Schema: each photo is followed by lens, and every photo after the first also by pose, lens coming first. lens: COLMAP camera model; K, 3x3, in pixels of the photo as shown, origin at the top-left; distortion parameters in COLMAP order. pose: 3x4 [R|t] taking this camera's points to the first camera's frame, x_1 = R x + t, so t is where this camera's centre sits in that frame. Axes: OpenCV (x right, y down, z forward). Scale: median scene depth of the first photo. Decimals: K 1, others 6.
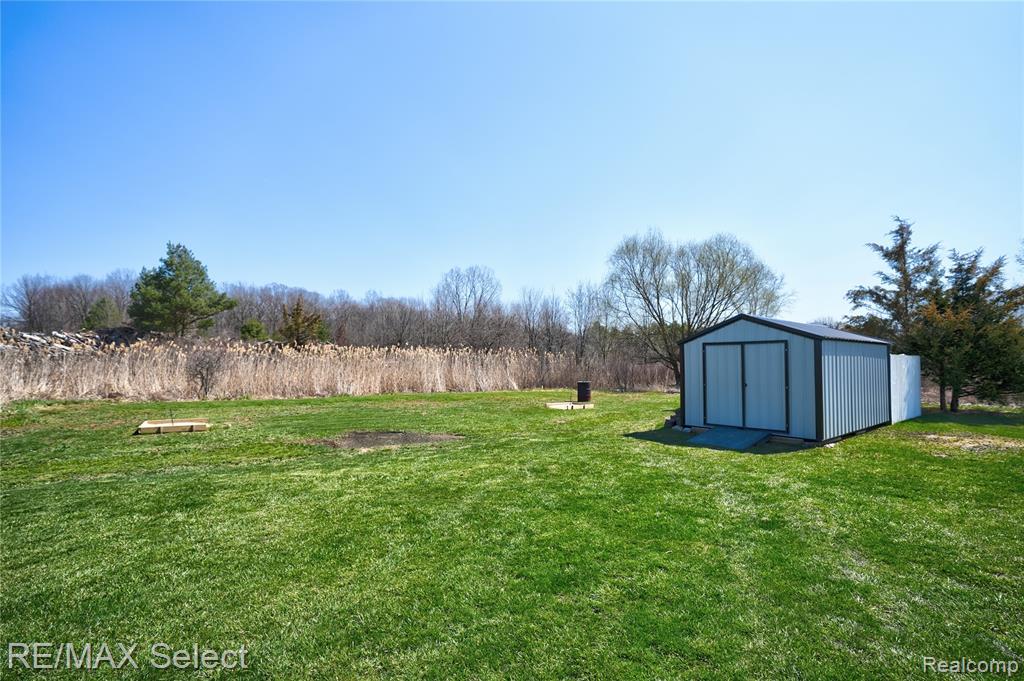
lens RADIAL K [[476.4, 0, 512.0], [0, 476.4, 340.5], [0, 0, 1]] dist [-0.034532, 0.000744]
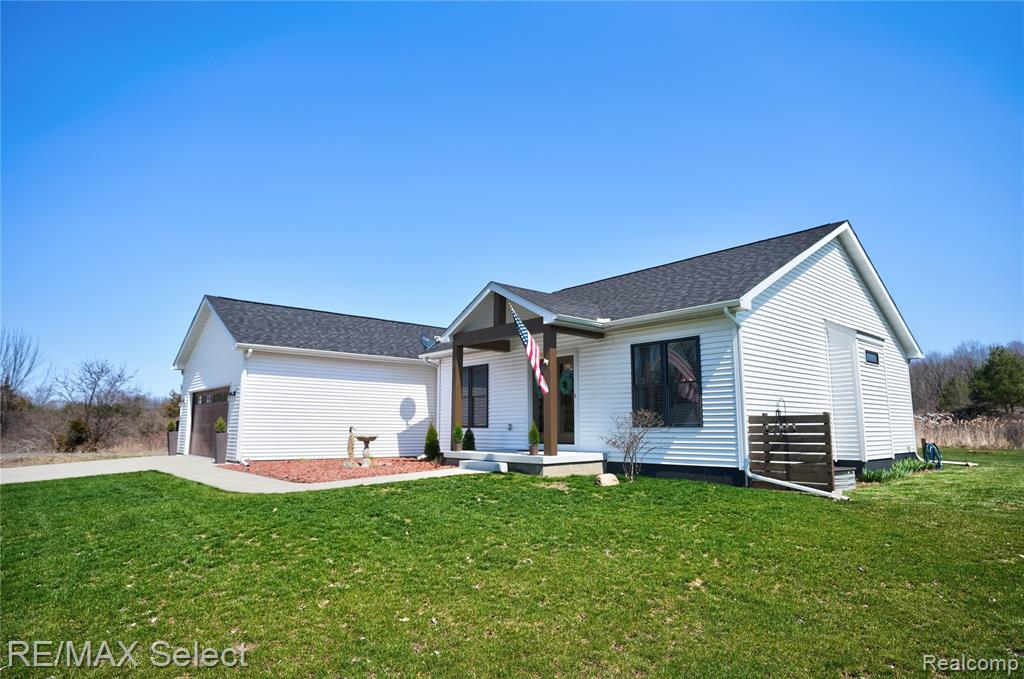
lens RADIAL K [[579.0, 0, 512.0], [0, 579.0, 339.5], [0, 0, 1]] dist [-0.001750, -0.000638]
pose [[0.186417, -0.155245, -0.970128, 0.801723], [0.047036, 0.987715, -0.149021, -0.038391], [0.981344, -0.017851, 0.191429, -0.872906]]
